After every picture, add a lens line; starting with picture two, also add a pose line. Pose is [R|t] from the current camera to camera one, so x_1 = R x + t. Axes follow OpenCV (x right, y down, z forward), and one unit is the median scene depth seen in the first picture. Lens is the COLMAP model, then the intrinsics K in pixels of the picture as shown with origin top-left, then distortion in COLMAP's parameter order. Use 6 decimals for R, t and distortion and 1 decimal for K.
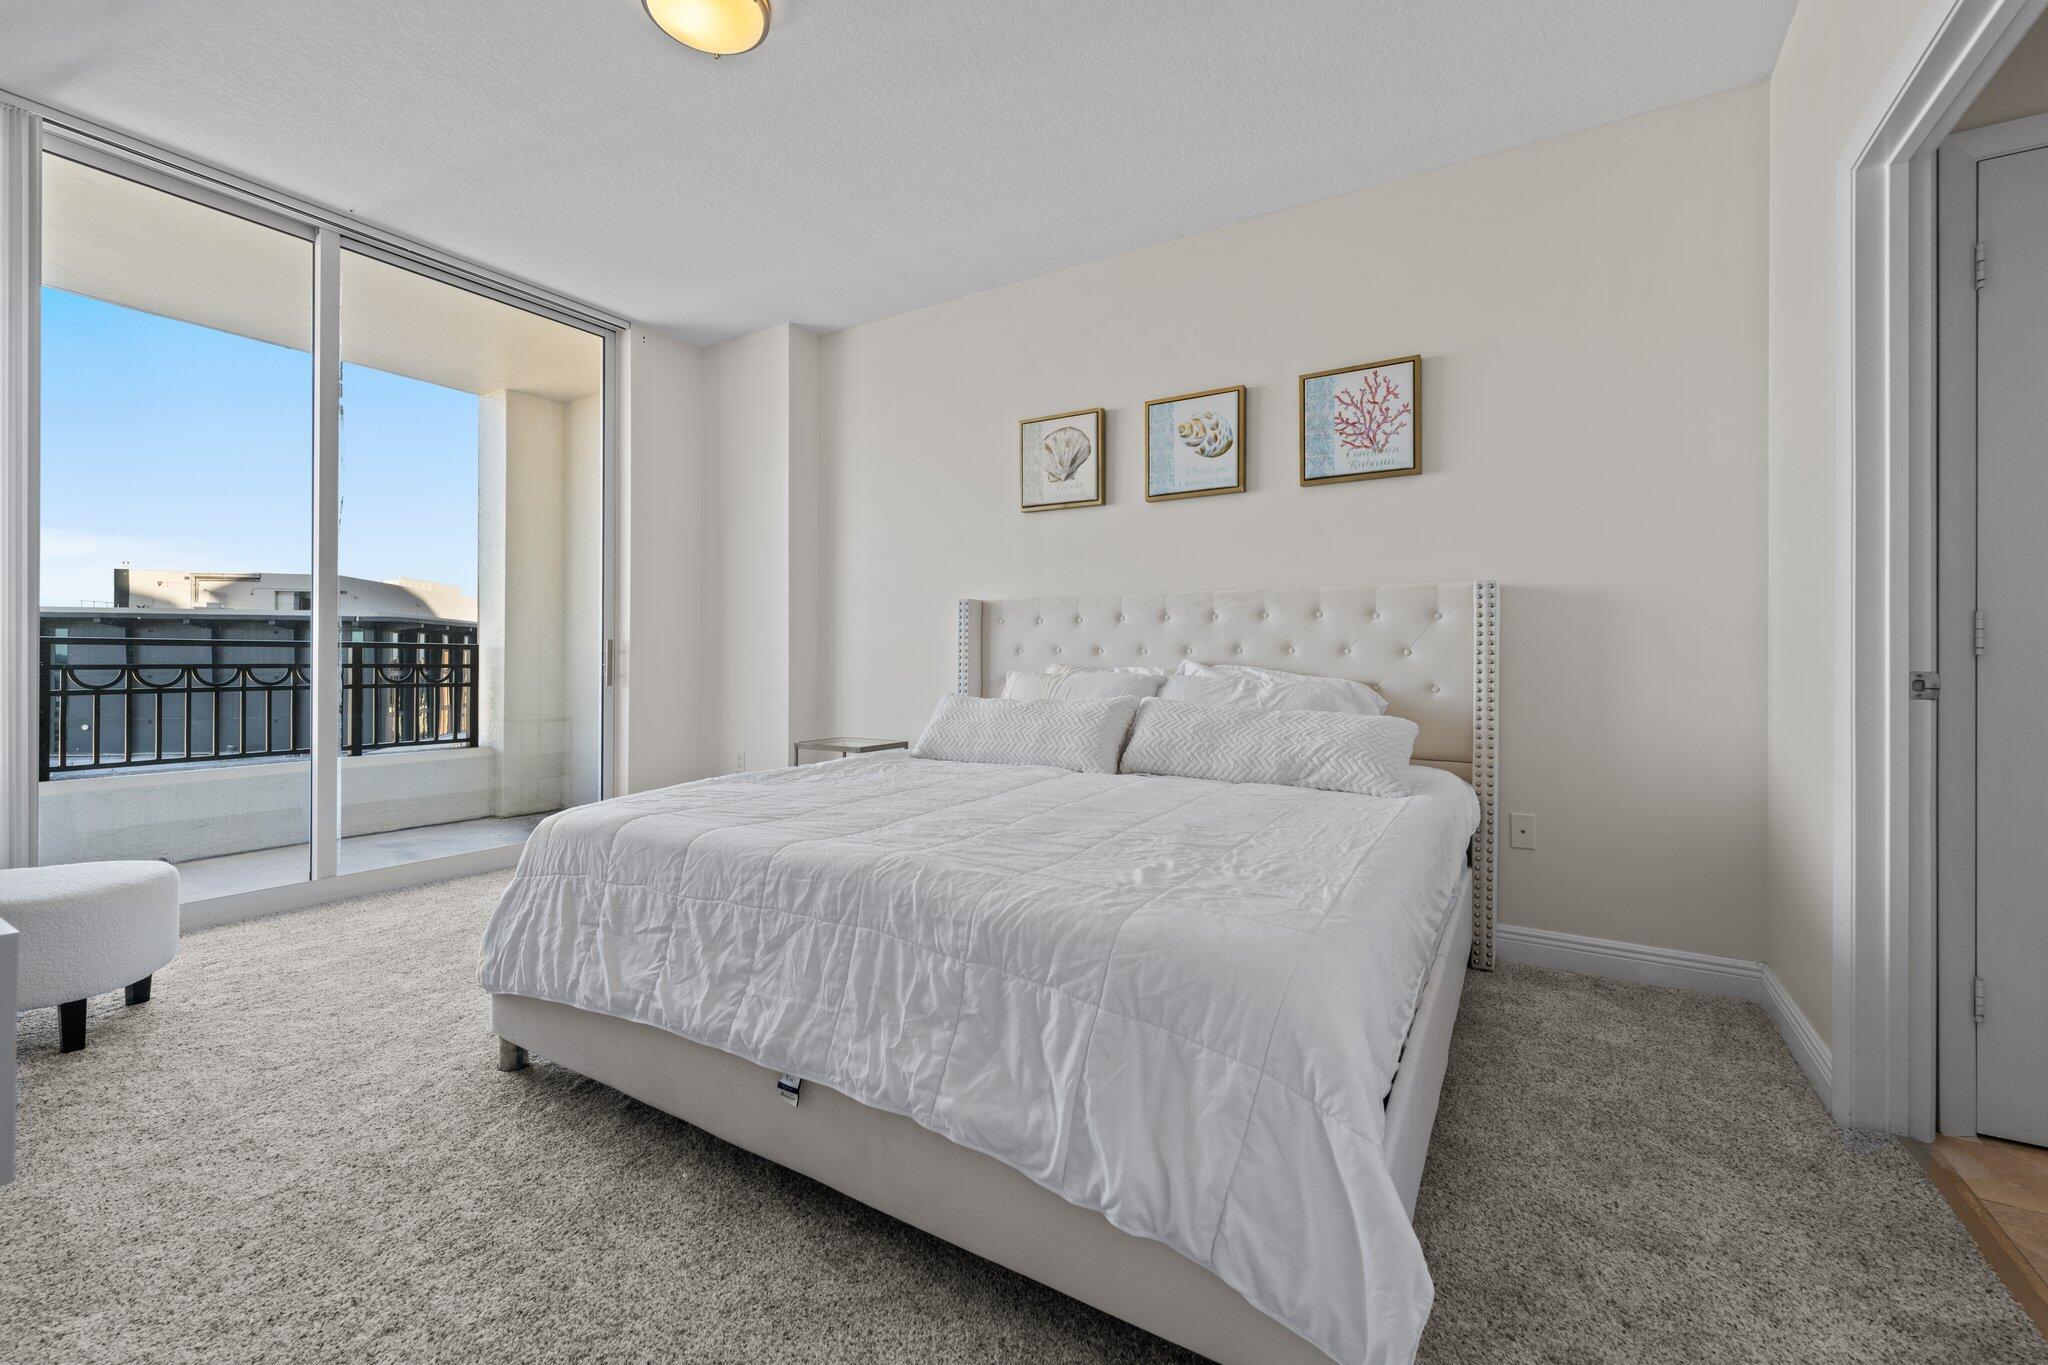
lens RADIAL K [[838.3, 0, 1025.1], [0, 838.3, 656.9], [0, 0, 1]] dist [-0.001062, -0.001250]
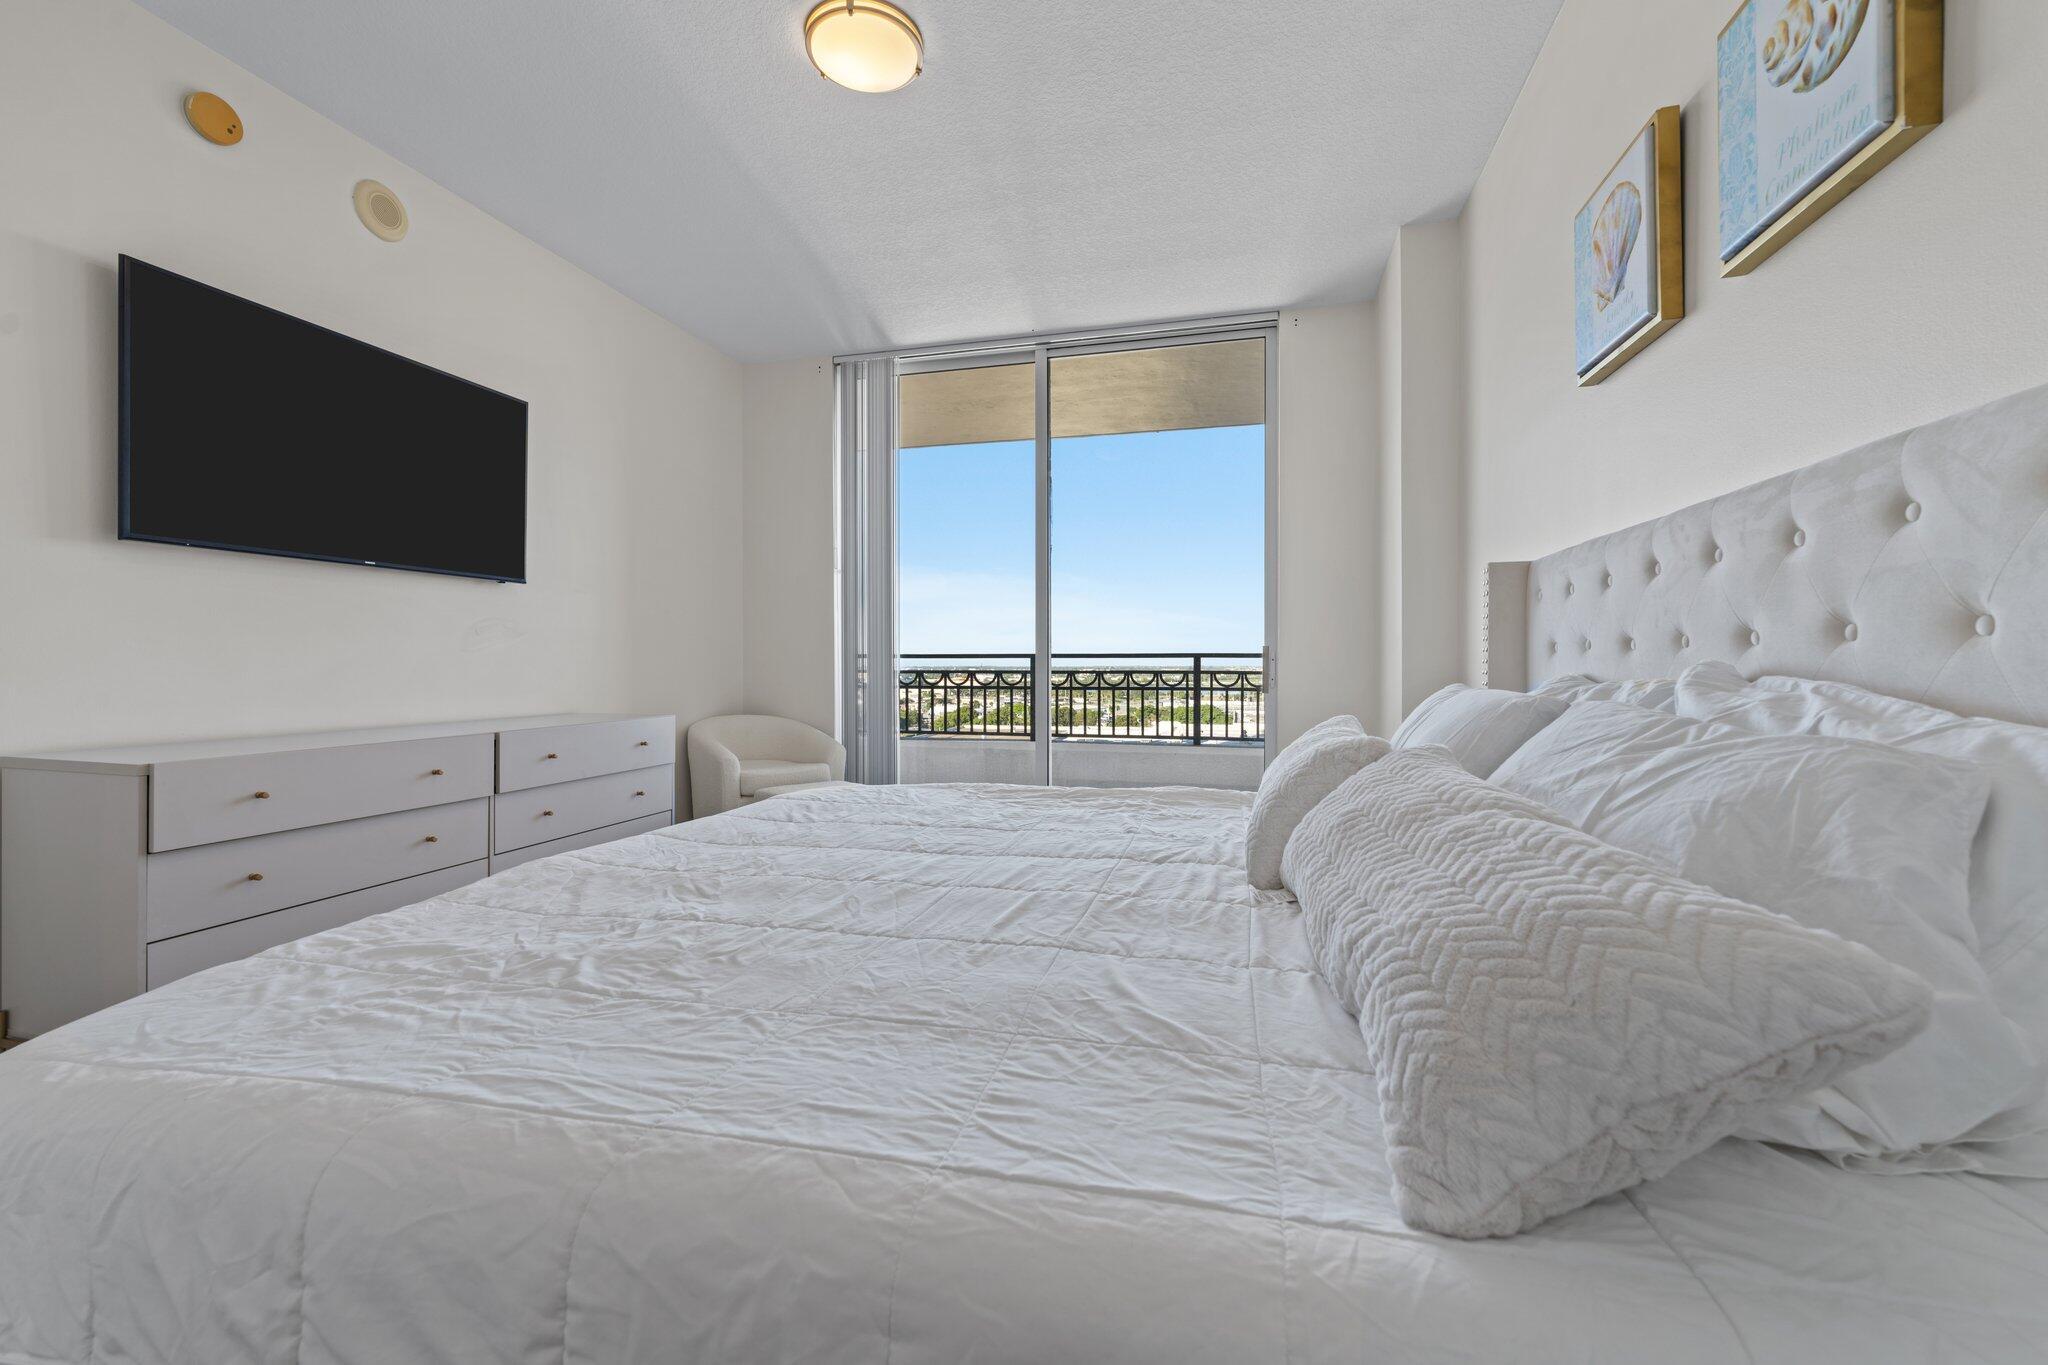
lens RADIAL K [[838.3, 0, 1021.5], [0, 838.3, 667.7], [0, 0, 1]] dist [-0.001062, -0.001250]
pose [[0.296841, -0.002213, -0.954924, 0.396937], [0.006354, 0.999980, -0.000342, 0.003089], [0.954906, -0.005966, 0.296849, 0.505635]]
